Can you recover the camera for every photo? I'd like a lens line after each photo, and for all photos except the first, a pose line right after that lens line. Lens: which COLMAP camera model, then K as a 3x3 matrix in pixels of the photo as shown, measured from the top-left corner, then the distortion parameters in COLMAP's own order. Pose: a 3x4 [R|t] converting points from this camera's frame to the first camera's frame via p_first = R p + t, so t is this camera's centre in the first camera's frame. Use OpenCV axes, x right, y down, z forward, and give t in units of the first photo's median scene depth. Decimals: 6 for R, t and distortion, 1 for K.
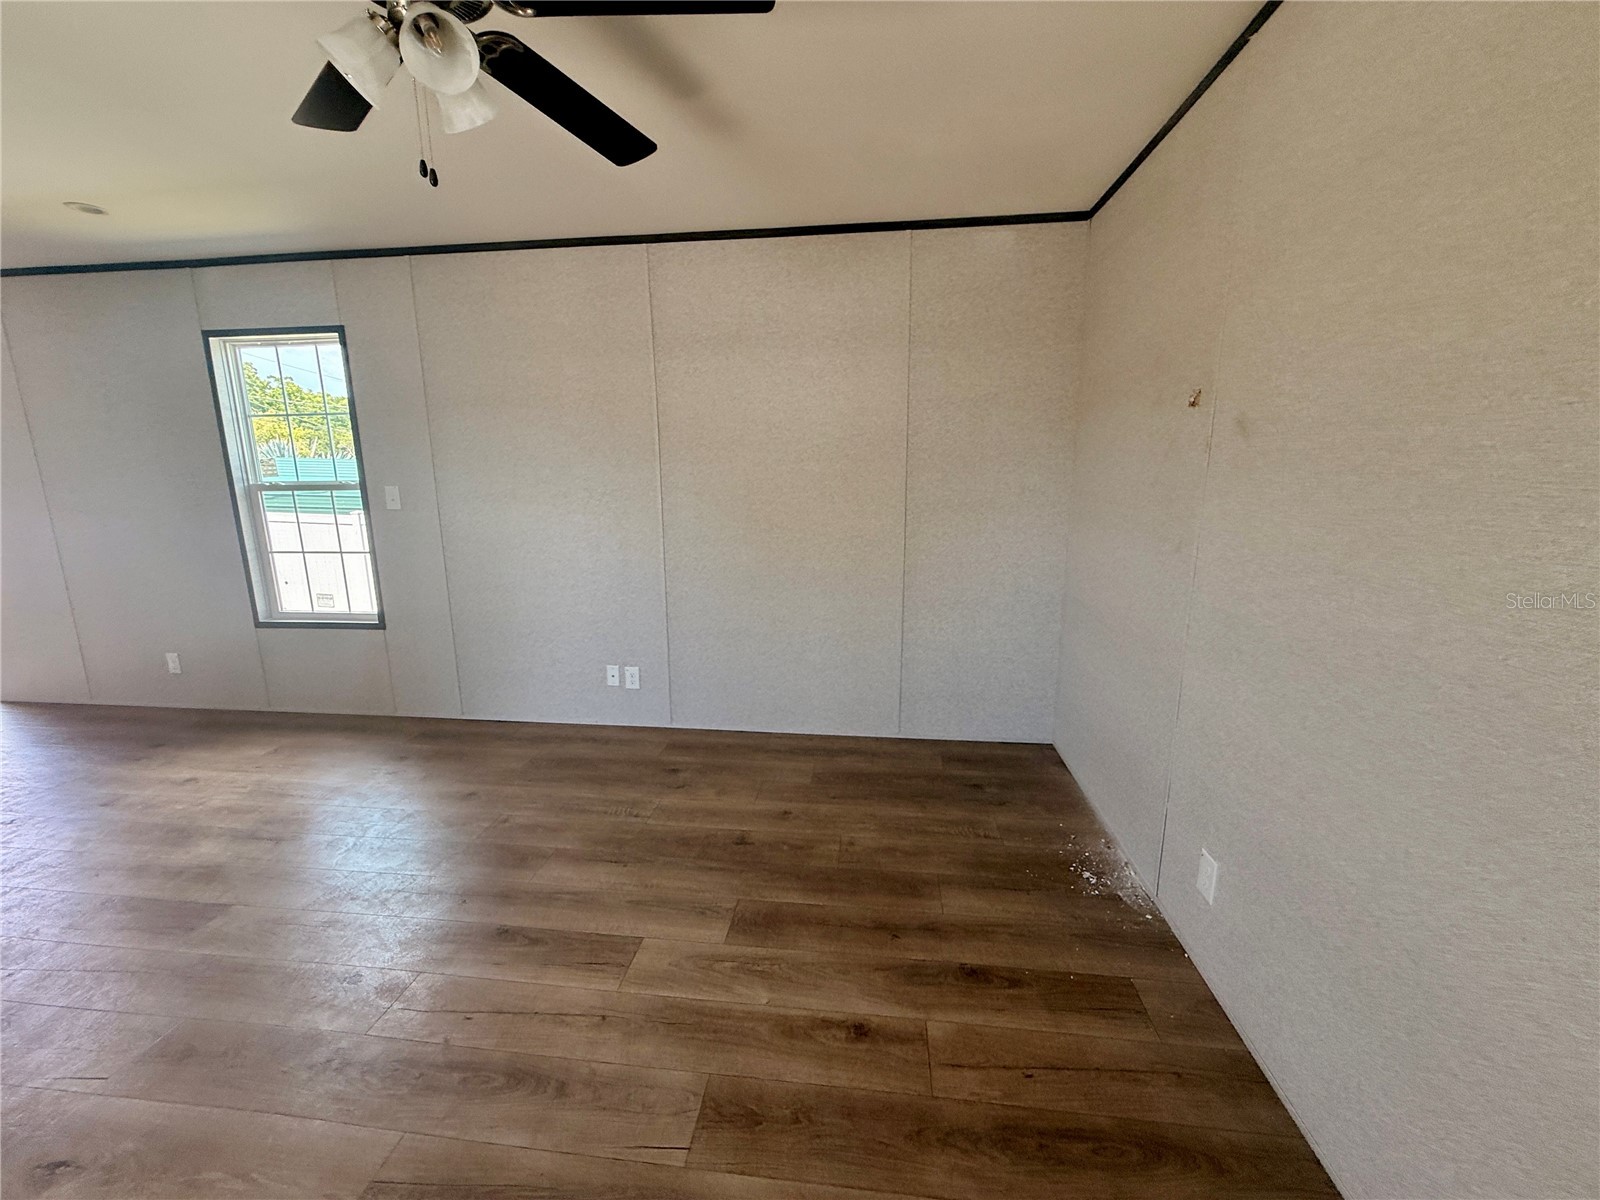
lens RADIAL K [[641.2, 0, 800.8], [0, 641.2, 603.0], [0, 0, 1]] dist [-0.000768, 0.000208]
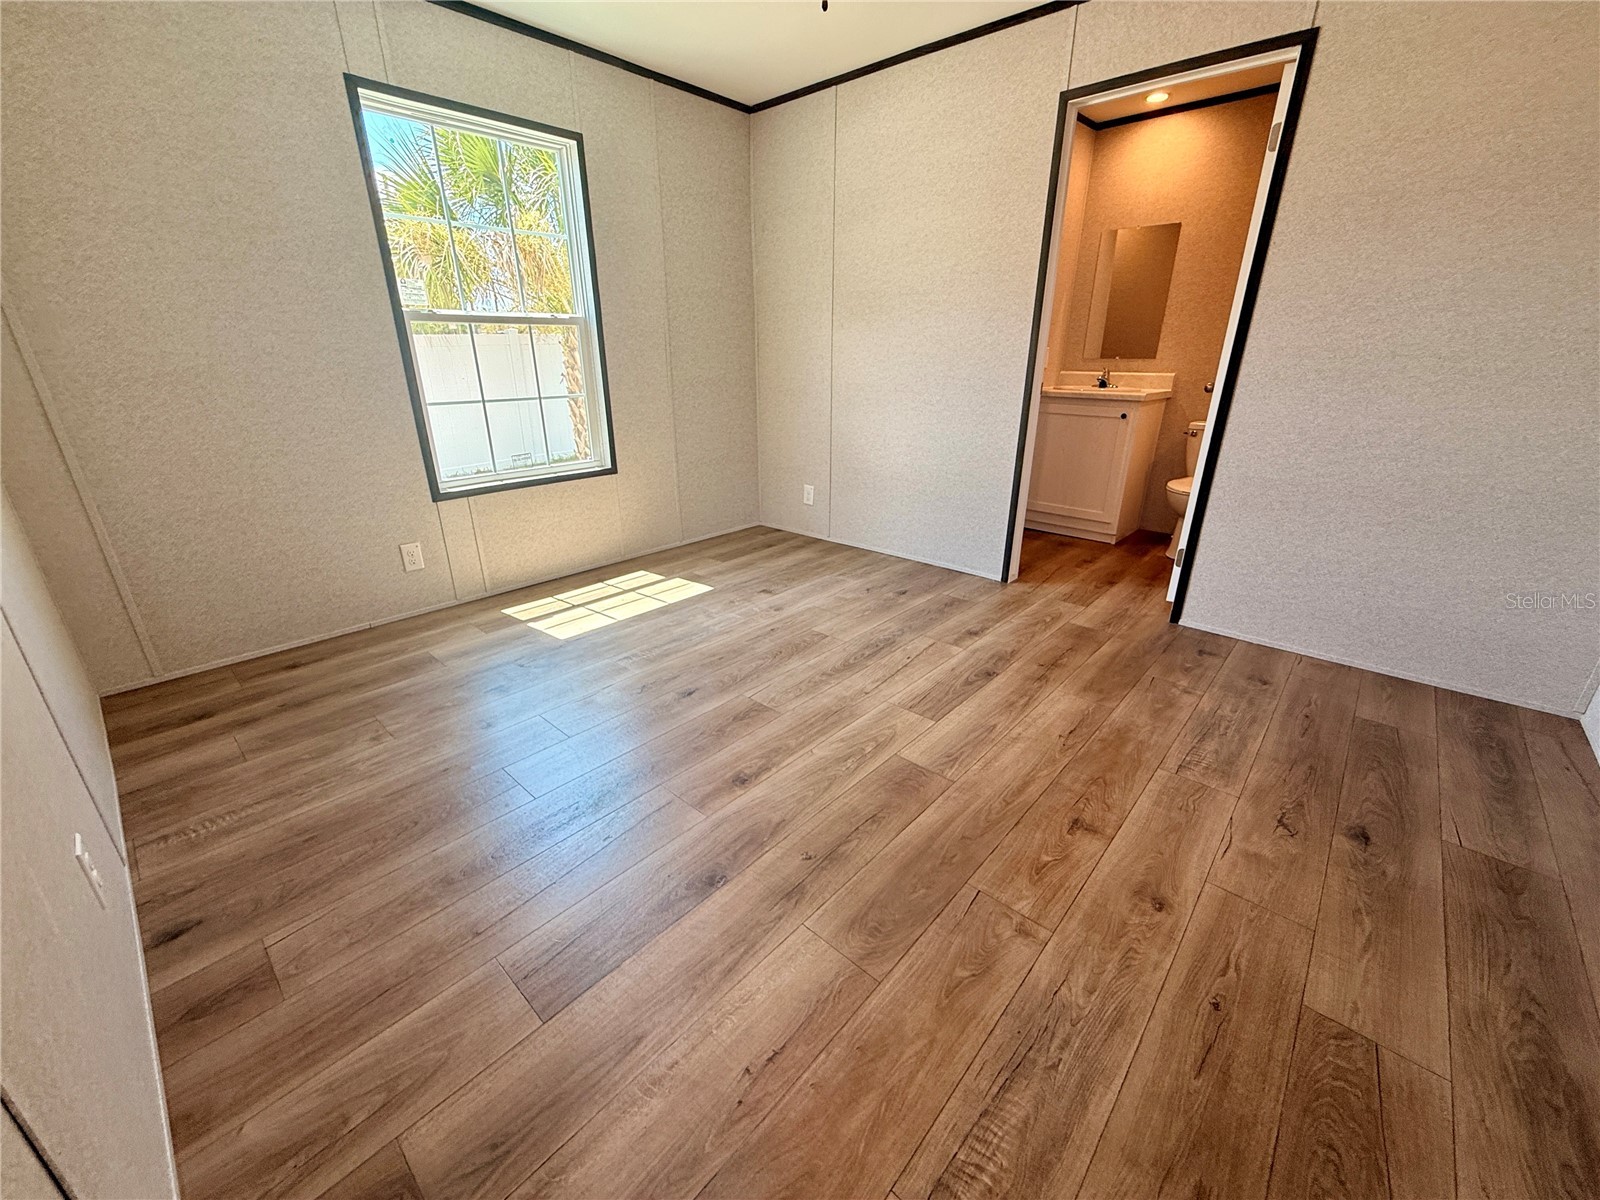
lens RADIAL K [[641.2, 0, 797.5], [0, 641.2, 595.4], [0, 0, 1]] dist [-0.000768, 0.000208]
pose [[-0.580789, 0.295296, -0.758607, 0.690704], [-0.158861, 0.872857, 0.461393, -0.146956], [0.798403, 0.388485, -0.460035, 1.264069]]
